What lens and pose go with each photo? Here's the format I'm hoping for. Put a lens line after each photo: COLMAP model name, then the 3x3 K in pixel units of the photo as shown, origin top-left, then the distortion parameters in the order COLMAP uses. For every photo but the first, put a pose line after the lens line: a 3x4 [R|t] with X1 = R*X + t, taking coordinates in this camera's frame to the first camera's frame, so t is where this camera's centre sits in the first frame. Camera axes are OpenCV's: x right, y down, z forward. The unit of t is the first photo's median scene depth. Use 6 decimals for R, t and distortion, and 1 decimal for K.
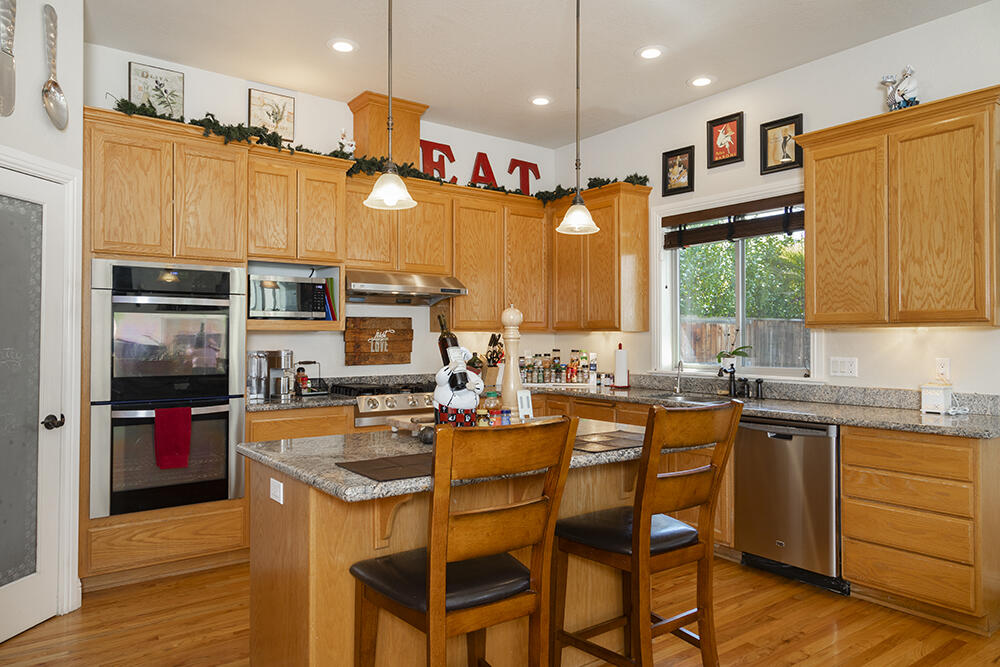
lens RADIAL K [[672.7, 0, 513.4], [0, 672.7, 332.1], [0, 0, 1]] dist [0.003324, 0.006636]
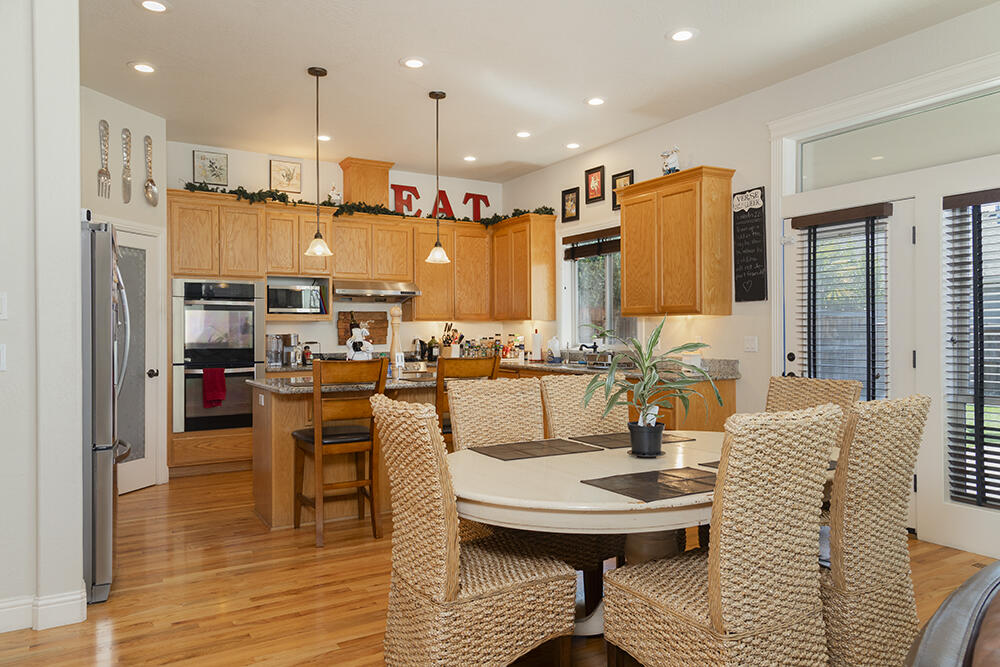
lens RADIAL K [[672.7, 0, 509.0], [0, 672.7, 332.7], [0, 0, 1]] dist [0.003324, 0.006636]
pose [[0.995260, -0.004825, -0.097130, 0.287968], [0.006178, 0.999888, 0.013635, 0.006393], [0.097053, -0.014170, 0.995178, -0.457689]]
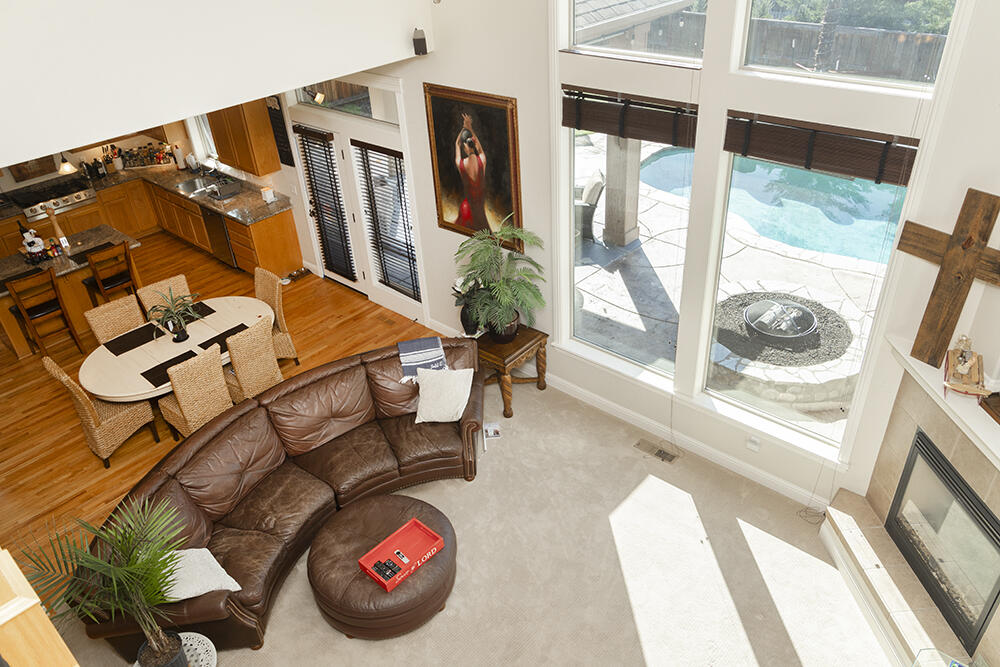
lens RADIAL K [[707.4, 0, 503.5], [0, 707.4, 325.9], [0, 0, 1]] dist [-0.031654, 0.016426]
pose [[0.977377, -0.150051, 0.149060, 0.814617], [0.046430, 0.839786, 0.540928, -0.683137], [-0.206345, -0.521770, 0.827755, -1.236928]]
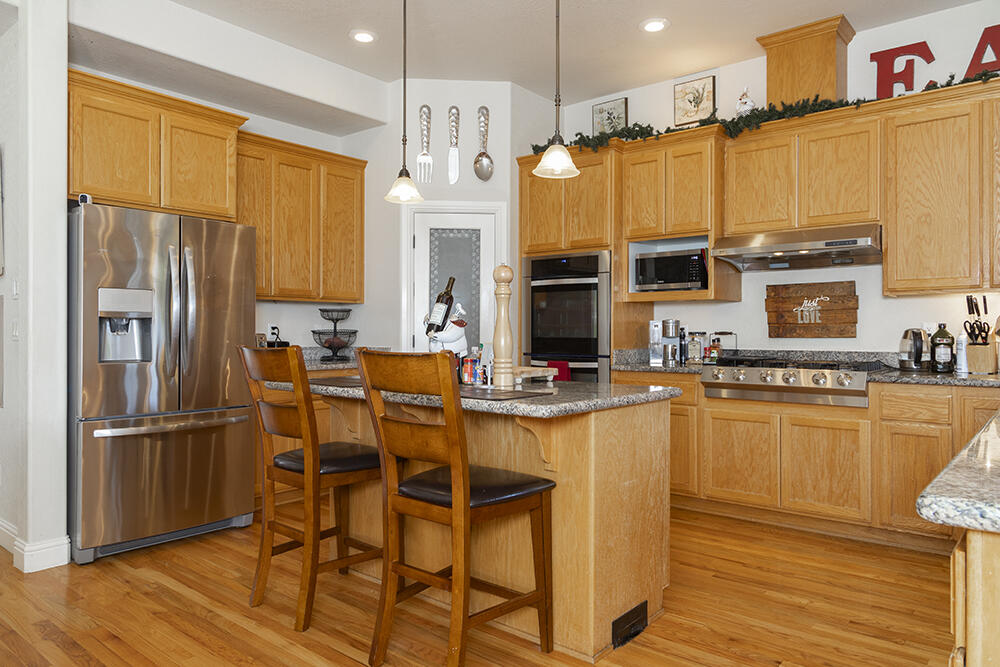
lens RADIAL K [[672.7, 0, 514.5], [0, 672.7, 338.1], [0, 0, 1]] dist [0.003324, 0.006636]
pose [[0.237974, 0.005889, -0.971254, 0.640447], [0.008191, 0.999934, 0.008070, 0.044813], [0.971237, -0.009876, 0.237910, 0.486362]]
